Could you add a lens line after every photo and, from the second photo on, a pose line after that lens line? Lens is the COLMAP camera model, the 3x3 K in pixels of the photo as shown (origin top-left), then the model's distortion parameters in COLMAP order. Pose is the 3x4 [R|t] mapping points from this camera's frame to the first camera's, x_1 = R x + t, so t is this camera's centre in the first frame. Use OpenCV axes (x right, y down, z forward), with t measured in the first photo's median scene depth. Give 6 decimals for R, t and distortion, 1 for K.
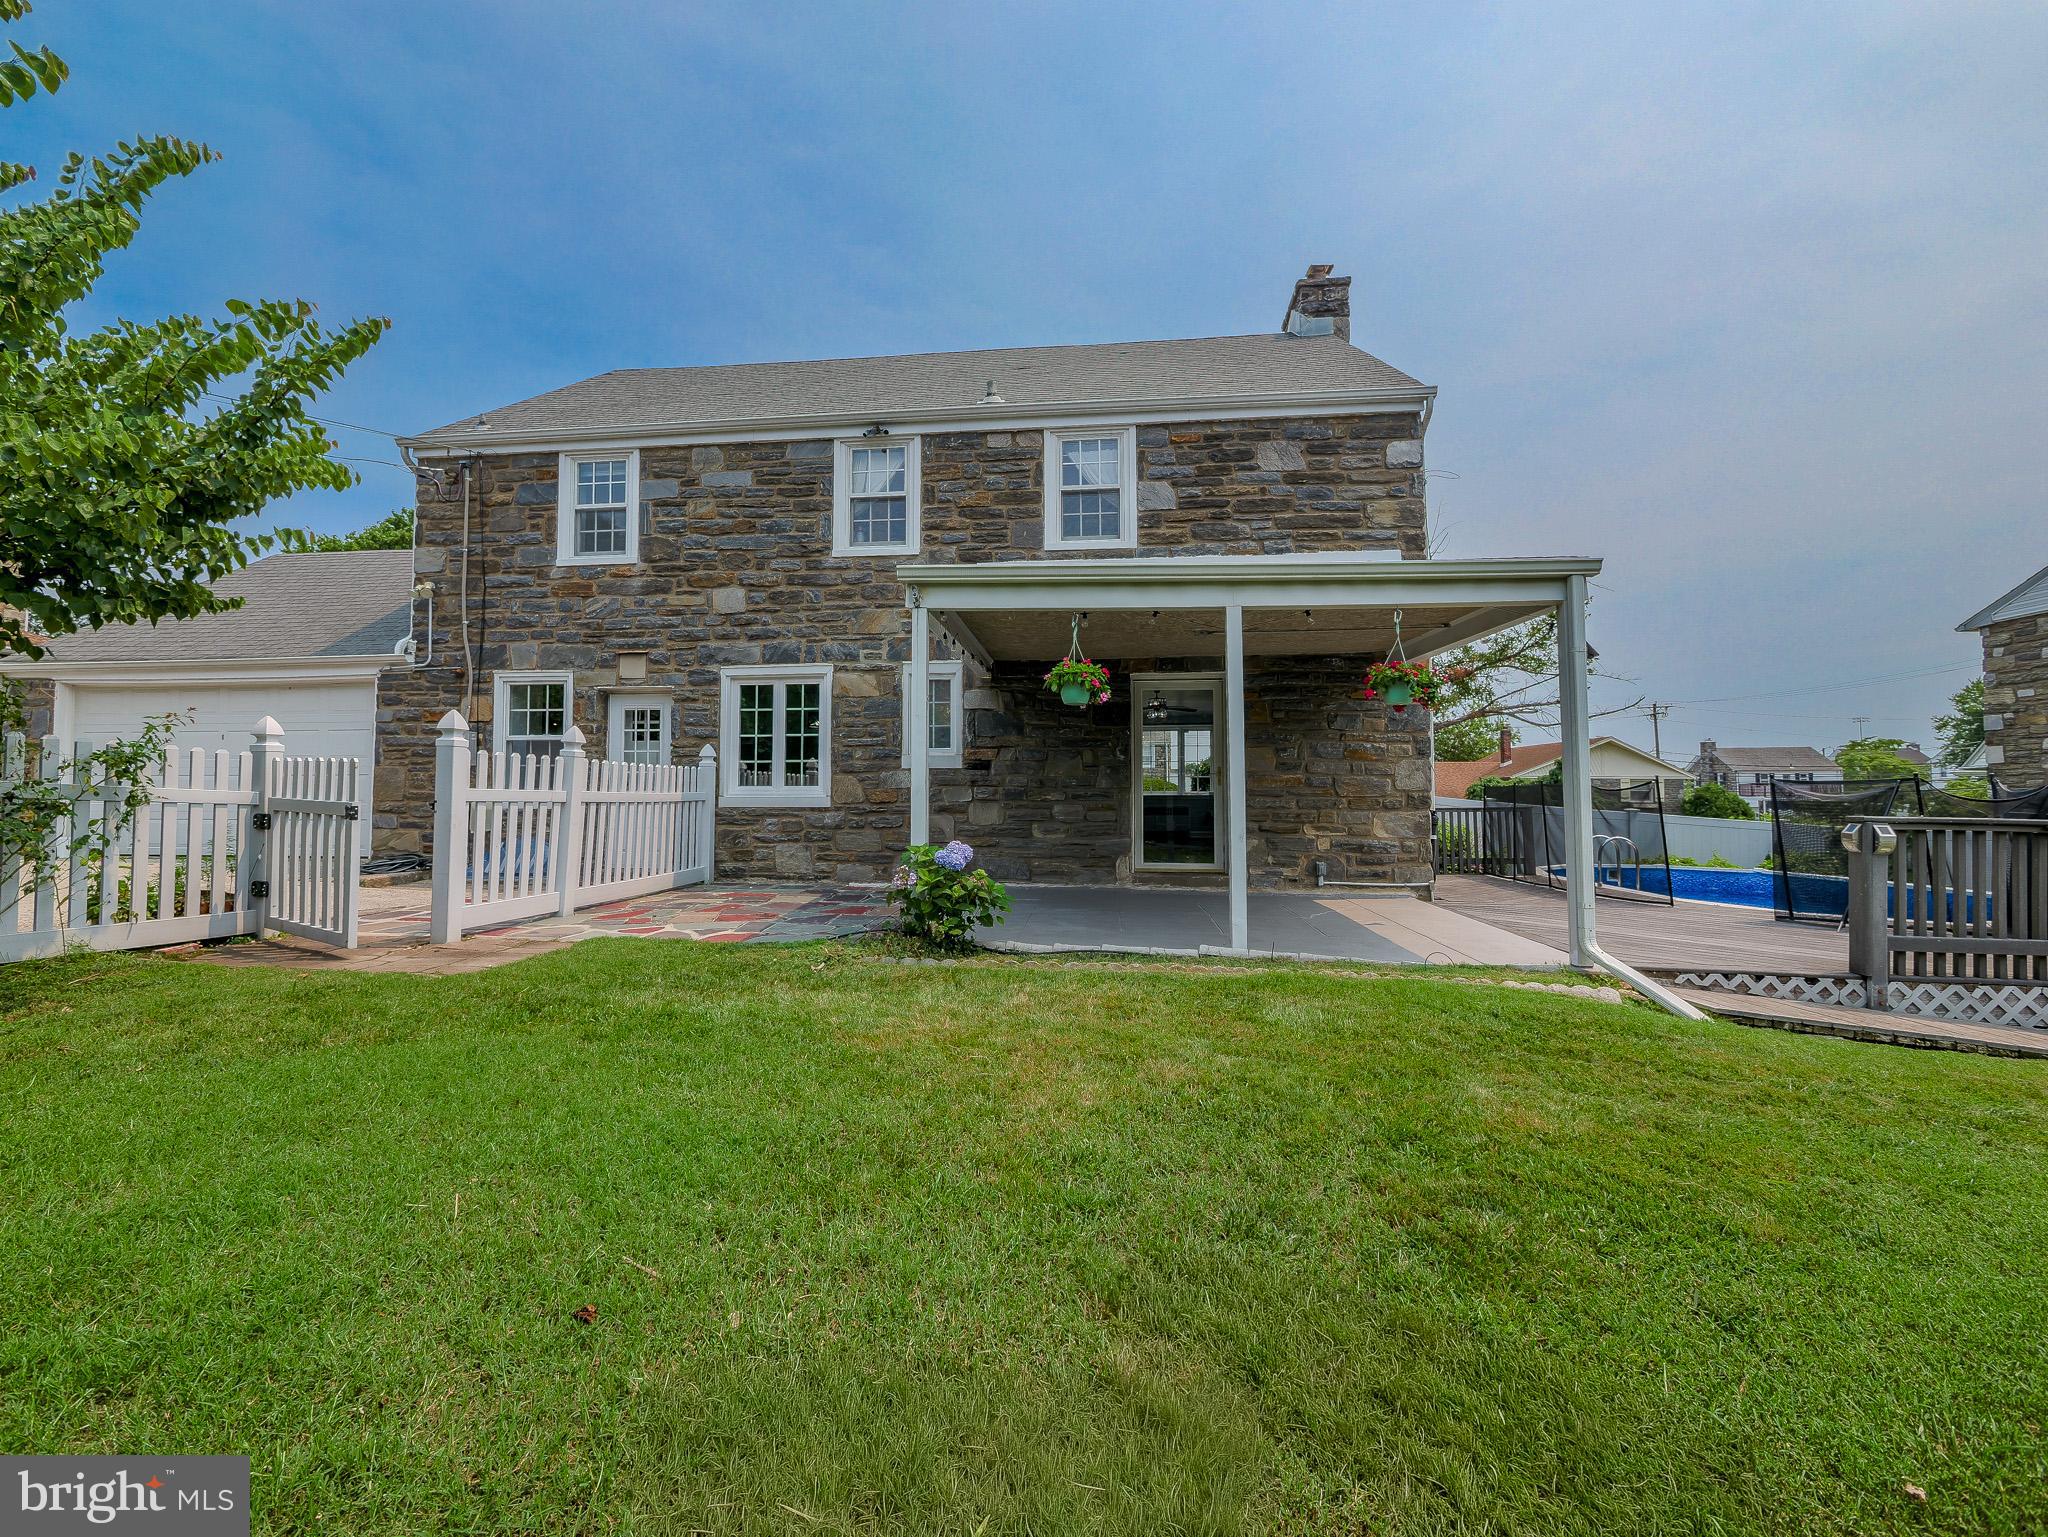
lens RADIAL K [[859.3, 0, 1018.3], [0, 859.3, 757.0], [0, 0, 1]] dist [-0.008816, 0.001377]
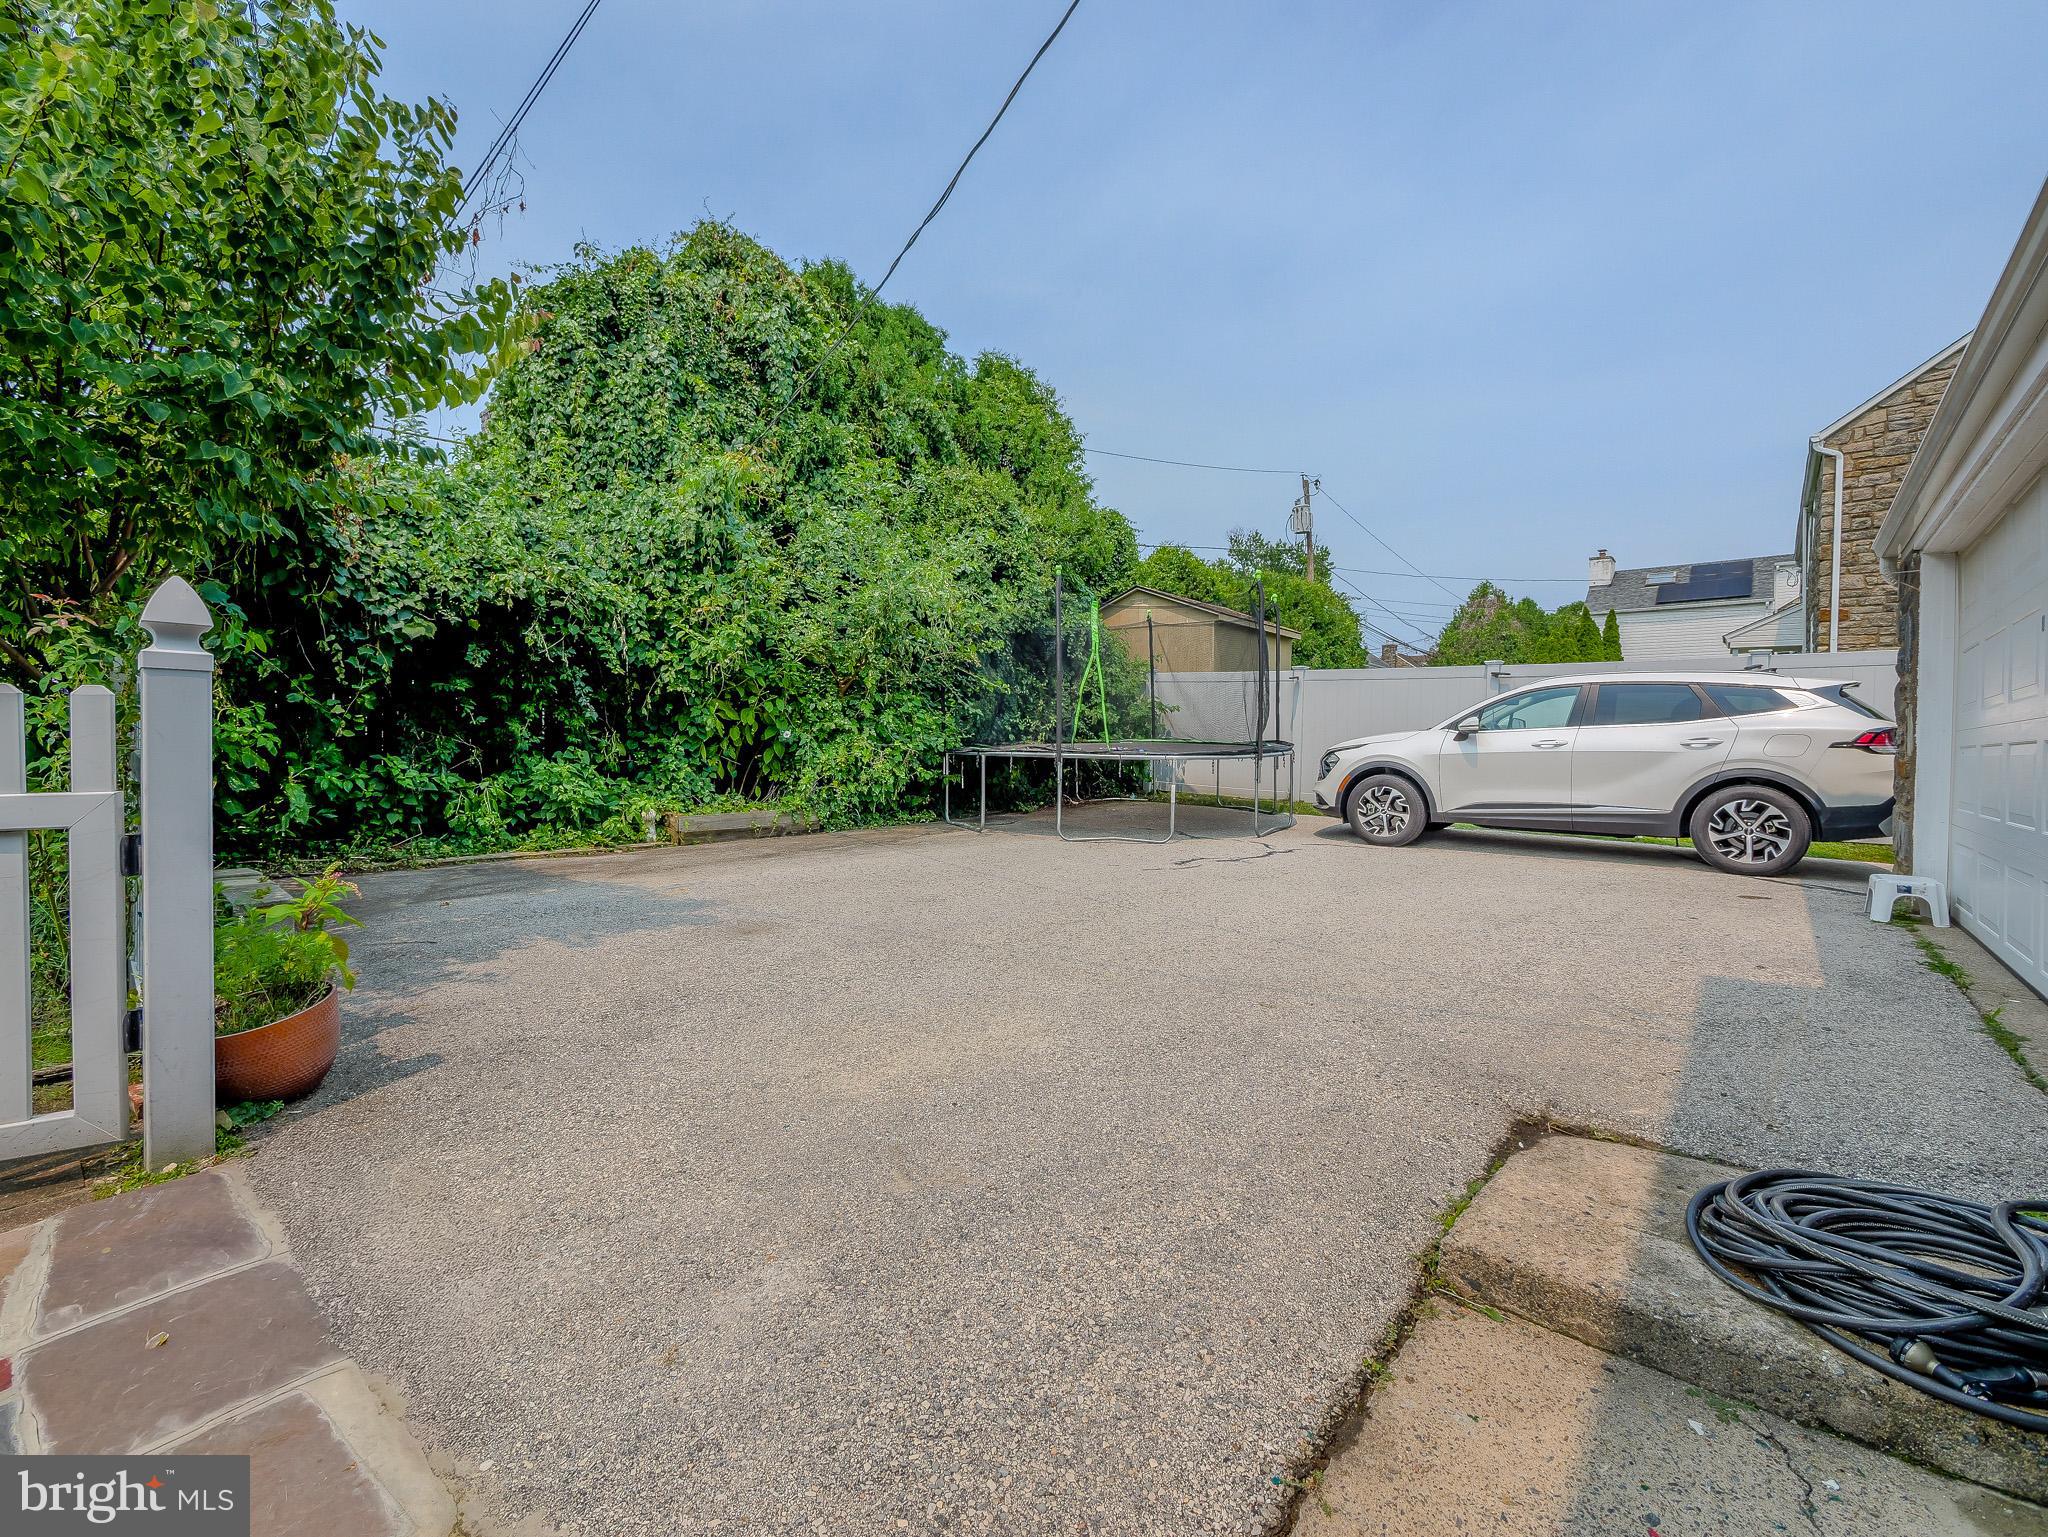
lens RADIAL K [[859.3, 0, 1014.1], [0, 859.3, 754.1], [0, 0, 1]] dist [-0.008816, 0.001377]
pose [[-0.581539, -0.003517, -0.813511, -0.490115], [0.017547, 0.999704, -0.016865, 0.026977], [0.813329, -0.024082, -0.581305, 0.950390]]
